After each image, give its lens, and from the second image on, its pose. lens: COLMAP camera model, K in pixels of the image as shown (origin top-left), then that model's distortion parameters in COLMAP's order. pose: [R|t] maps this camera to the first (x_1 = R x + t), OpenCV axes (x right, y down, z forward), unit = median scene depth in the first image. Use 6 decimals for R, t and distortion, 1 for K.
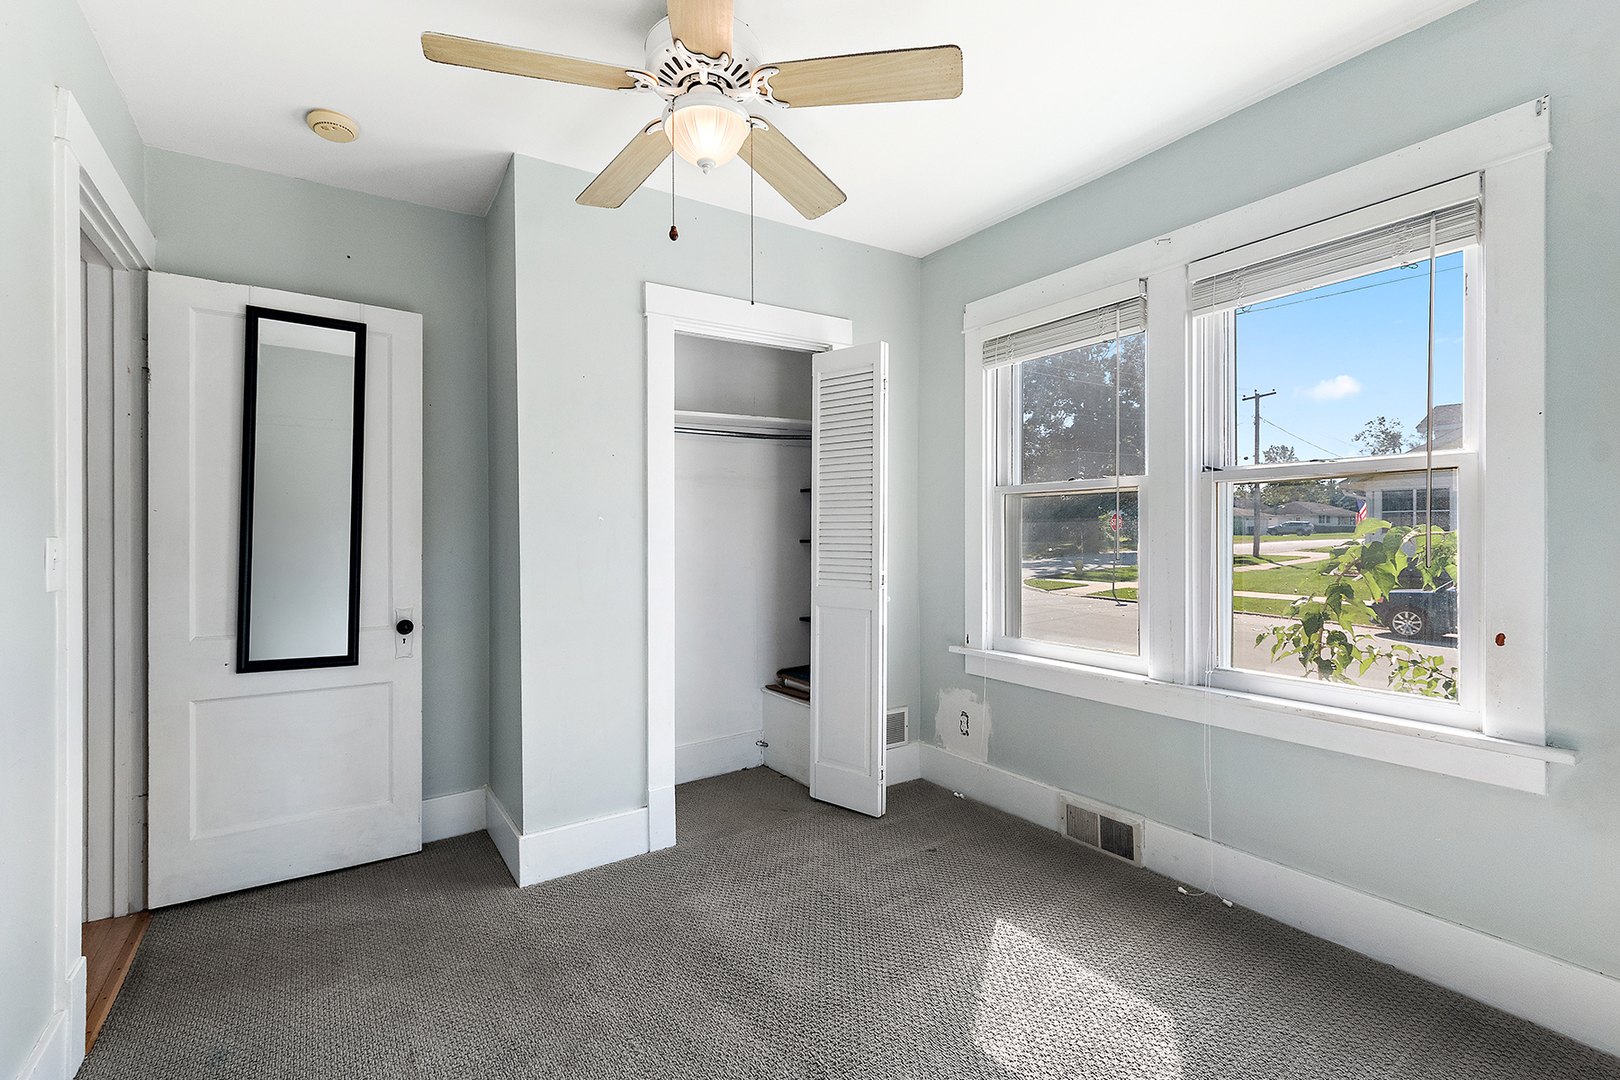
lens RADIAL K [[735.5, 0, 804.2], [0, 735.5, 534.6], [0, 0, 1]] dist [0.000617, -0.003759]
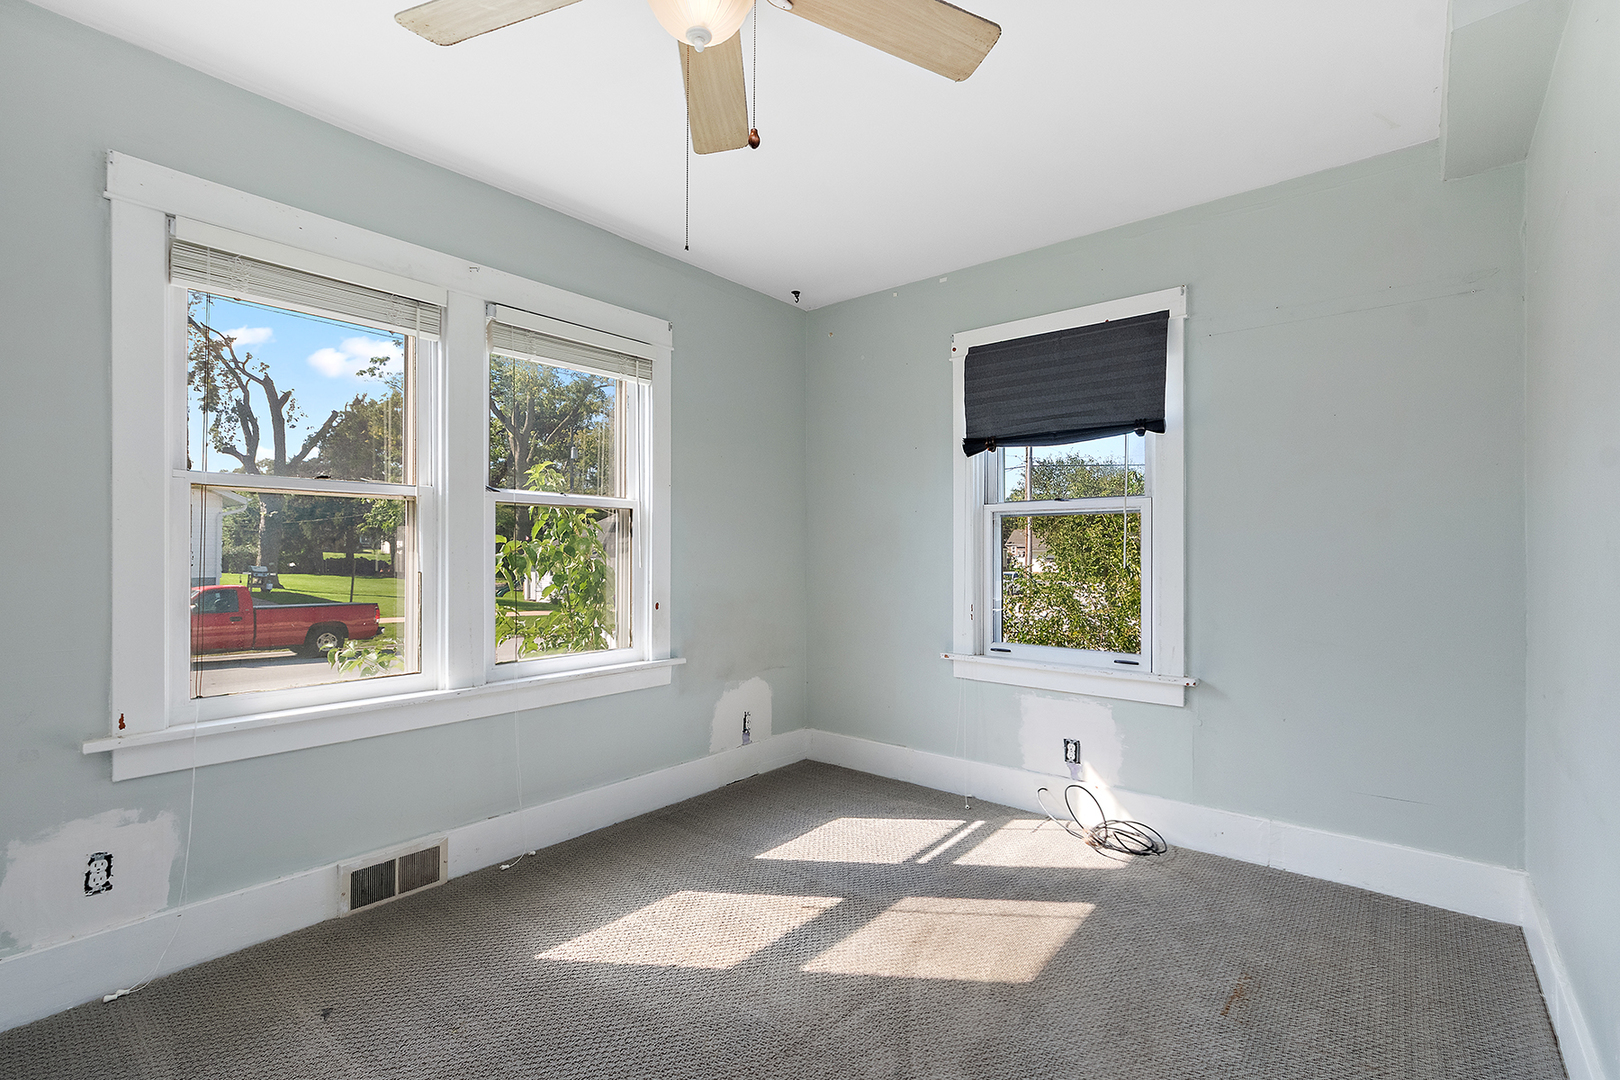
lens RADIAL K [[735.5, 0, 803.6], [0, 735.5, 549.5], [0, 0, 1]] dist [0.000617, -0.003759]
pose [[-0.290364, 0.009129, 0.956873, -0.628044], [0.002374, 0.999958, -0.008820, 0.014017], [-0.956913, -0.000289, -0.290374, 0.816536]]
